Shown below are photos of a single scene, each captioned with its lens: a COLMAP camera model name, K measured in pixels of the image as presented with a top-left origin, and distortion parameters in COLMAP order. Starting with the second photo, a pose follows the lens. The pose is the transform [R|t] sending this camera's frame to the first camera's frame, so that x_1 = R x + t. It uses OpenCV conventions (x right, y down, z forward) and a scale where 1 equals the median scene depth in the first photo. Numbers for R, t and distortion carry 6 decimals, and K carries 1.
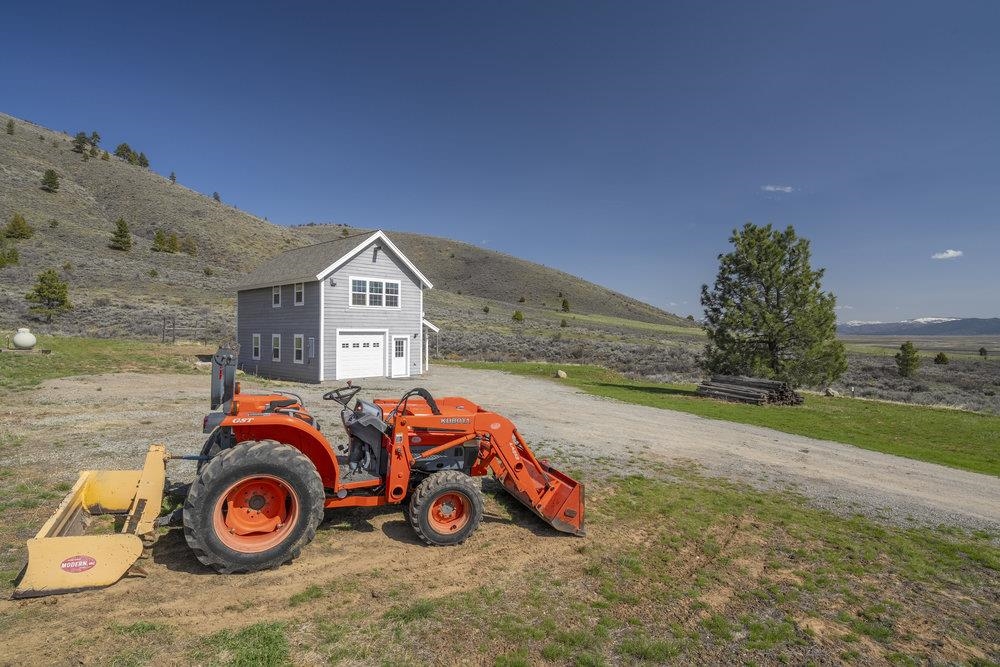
lens RADIAL K [[527.2, 0, 499.6], [0, 527.2, 330.6], [0, 0, 1]] dist [-0.000581, 0.002105]
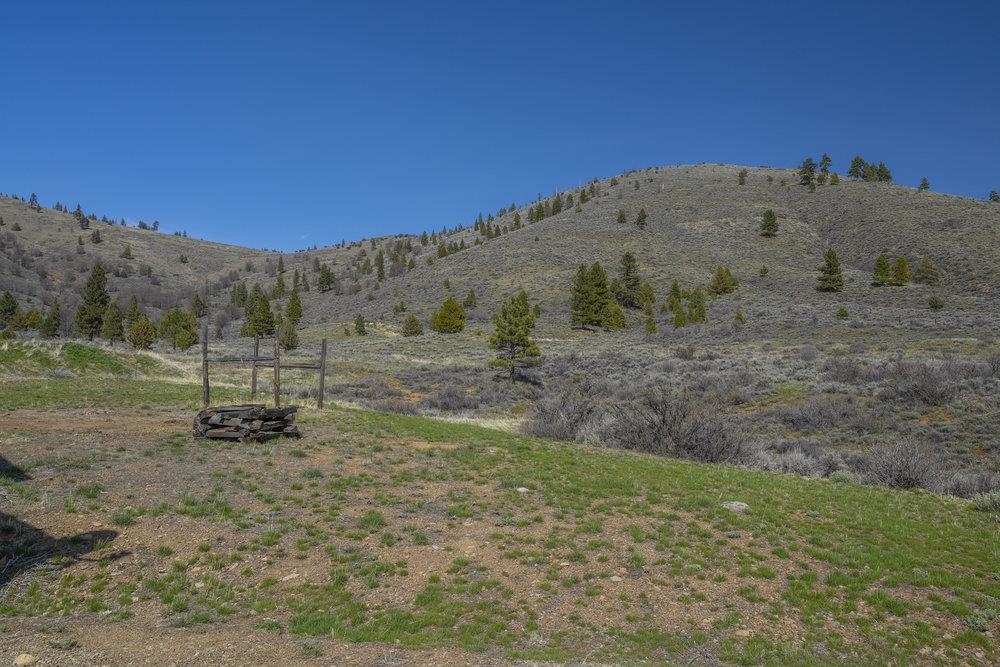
lens RADIAL K [[748.5, 0, 497.2], [0, 748.5, 334.9], [0, 0, 1]] dist [0.005307, -0.009361]
pose [[0.447905, -0.088015, -0.889738, -0.015787], [0.003857, 0.995324, -0.096518, 0.004665], [0.894073, 0.039799, 0.446150, 0.156102]]
